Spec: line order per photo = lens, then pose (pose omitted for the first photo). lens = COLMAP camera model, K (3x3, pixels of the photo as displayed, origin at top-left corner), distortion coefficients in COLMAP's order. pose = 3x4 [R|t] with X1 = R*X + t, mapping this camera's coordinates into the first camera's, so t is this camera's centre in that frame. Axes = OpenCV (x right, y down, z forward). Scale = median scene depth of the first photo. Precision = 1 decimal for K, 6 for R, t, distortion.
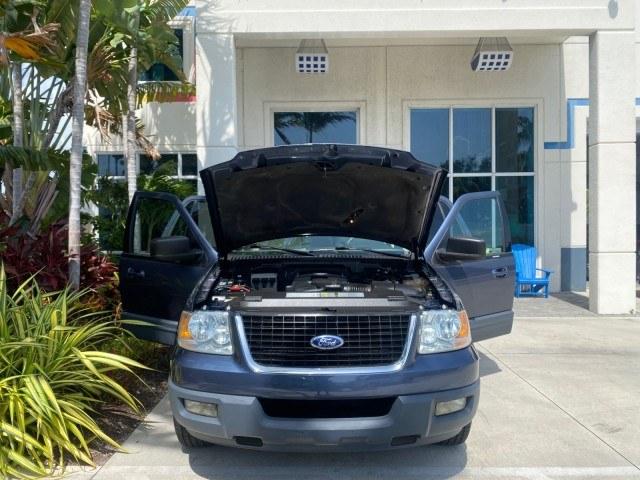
lens RADIAL K [[491.8, 0, 320.0], [0, 491.8, 240.0], [0, 0, 1]] dist [0.009945, -0.006609]
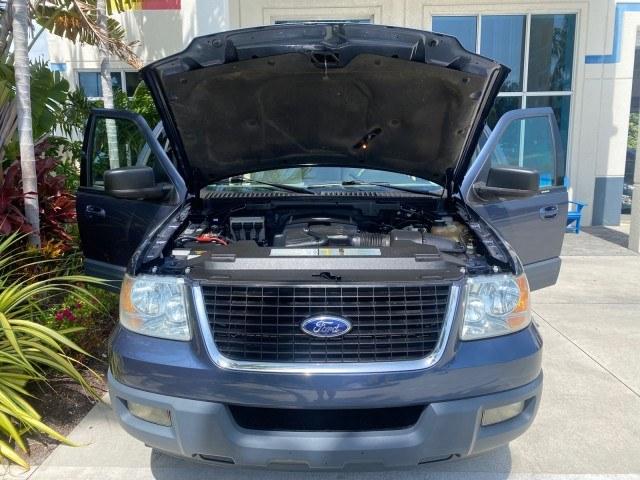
lens RADIAL K [[491.8, 0, 320.0], [0, 491.8, 240.0], [0, 0, 1]] dist [0.009945, -0.006609]
pose [[0.999776, 0.001995, -0.021052, 0.013951], [0.001051, 0.989618, 0.143720, -0.004867], [0.021121, -0.143710, 0.989394, 0.250777]]
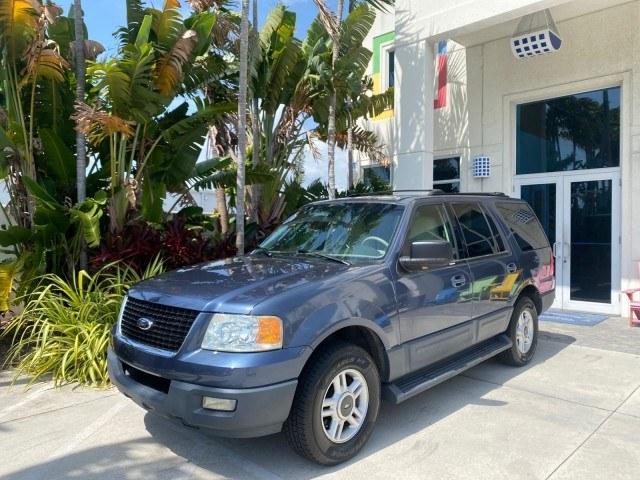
lens RADIAL K [[491.8, 0, 320.0], [0, 491.8, 240.0], [0, 0, 1]] dist [0.009945, -0.006609]
pose [[0.707924, 0.021611, -0.705958, 0.876555], [-0.024826, 0.999675, 0.005707, -0.018917], [0.705853, 0.013486, 0.708230, 0.302937]]
